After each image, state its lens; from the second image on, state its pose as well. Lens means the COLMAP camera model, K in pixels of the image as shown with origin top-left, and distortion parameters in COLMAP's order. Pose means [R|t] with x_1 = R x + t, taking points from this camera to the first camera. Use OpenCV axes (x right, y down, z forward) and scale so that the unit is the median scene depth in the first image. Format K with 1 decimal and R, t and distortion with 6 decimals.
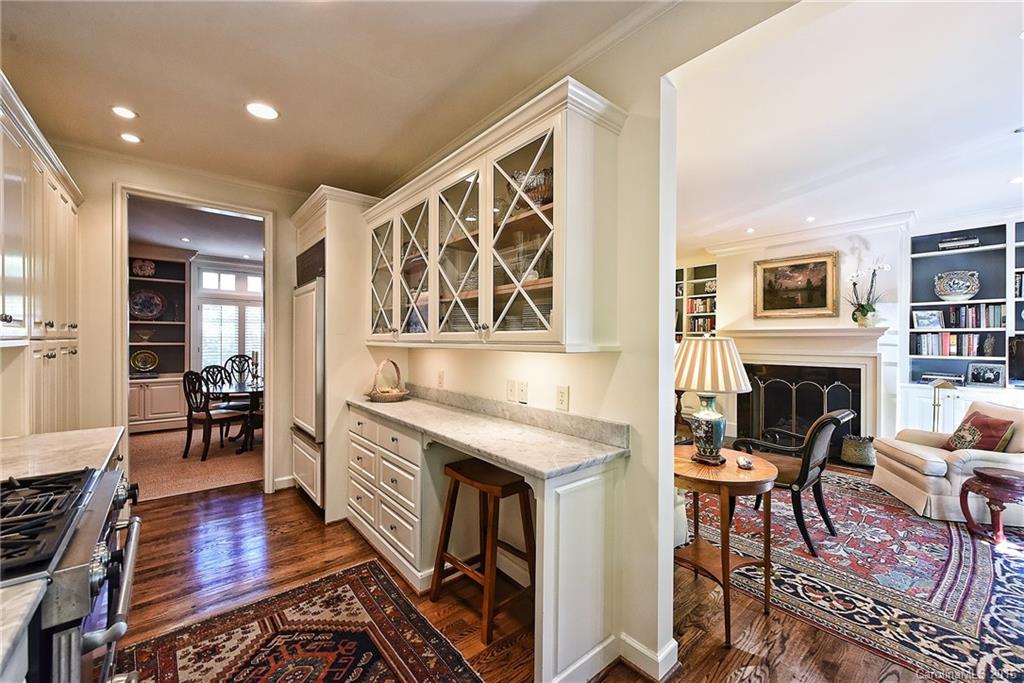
lens RADIAL K [[399.5, 0, 512.9], [0, 399.5, 342.8], [0, 0, 1]] dist [0.007965, -0.000240]
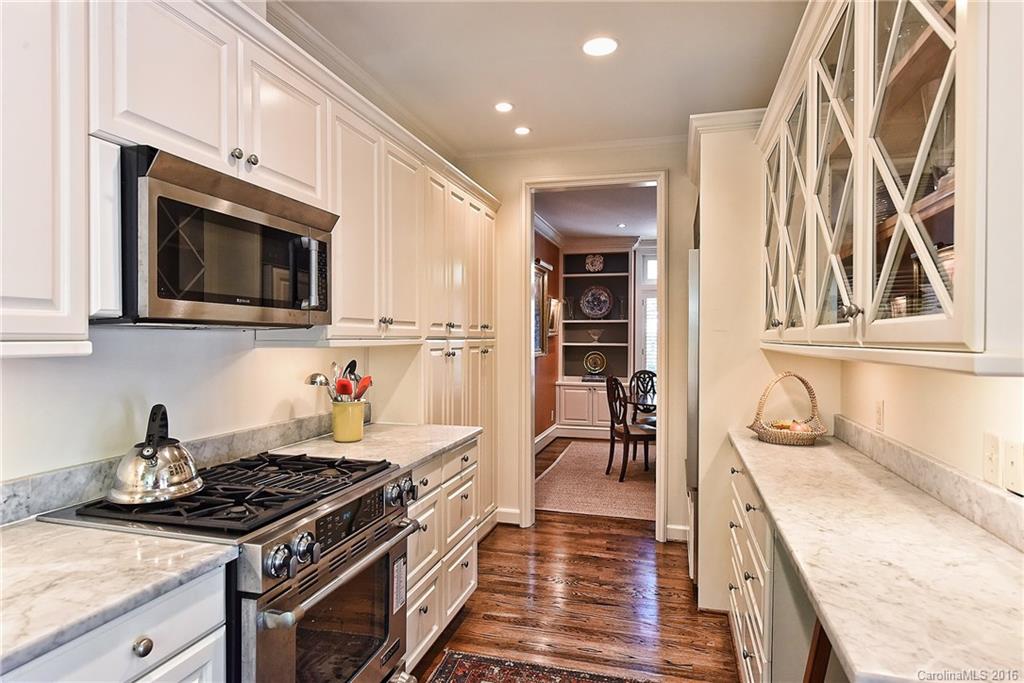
lens RADIAL K [[575.3, 0, 516.0], [0, 575.3, 341.6], [0, 0, 1]] dist [0.000918, -0.000866]
pose [[0.577634, 0.003922, -0.816287, 0.140614], [-0.008647, 0.999962, -0.001315, -0.000307], [0.816250, 0.007818, 0.577646, 0.160538]]
